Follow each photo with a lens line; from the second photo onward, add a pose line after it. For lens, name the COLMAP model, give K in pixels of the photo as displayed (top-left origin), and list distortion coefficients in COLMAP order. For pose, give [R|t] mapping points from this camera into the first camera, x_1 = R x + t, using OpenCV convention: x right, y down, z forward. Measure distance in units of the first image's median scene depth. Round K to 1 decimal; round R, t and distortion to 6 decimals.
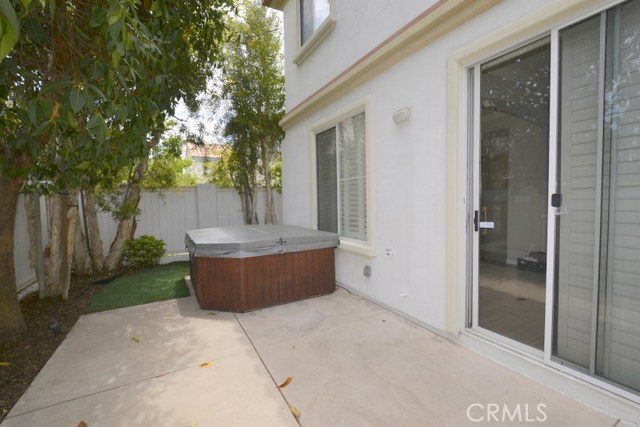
lens RADIAL K [[283.2, 0, 323.3], [0, 283.2, 215.1], [0, 0, 1]] dist [-0.000560, -0.000836]
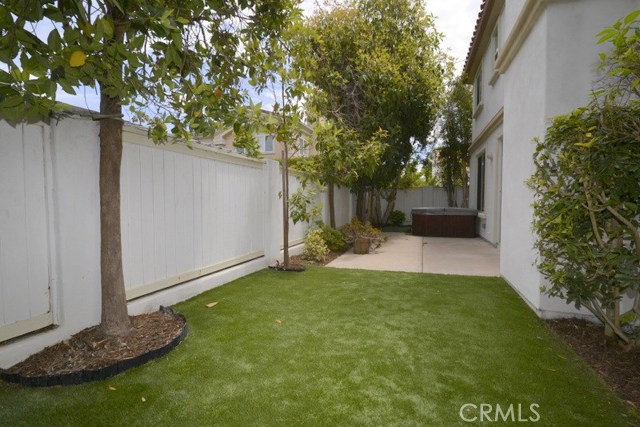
lens RADIAL K [[283.2, 0, 323.3], [0, 283.2, 215.1], [0, 0, 1]] dist [-0.000560, -0.000836]
pose [[0.661591, 0.050303, -0.748176, 0.593535], [-0.046902, 0.998570, 0.025664, 0.076060], [0.748397, 0.018112, 0.663004, -0.828954]]
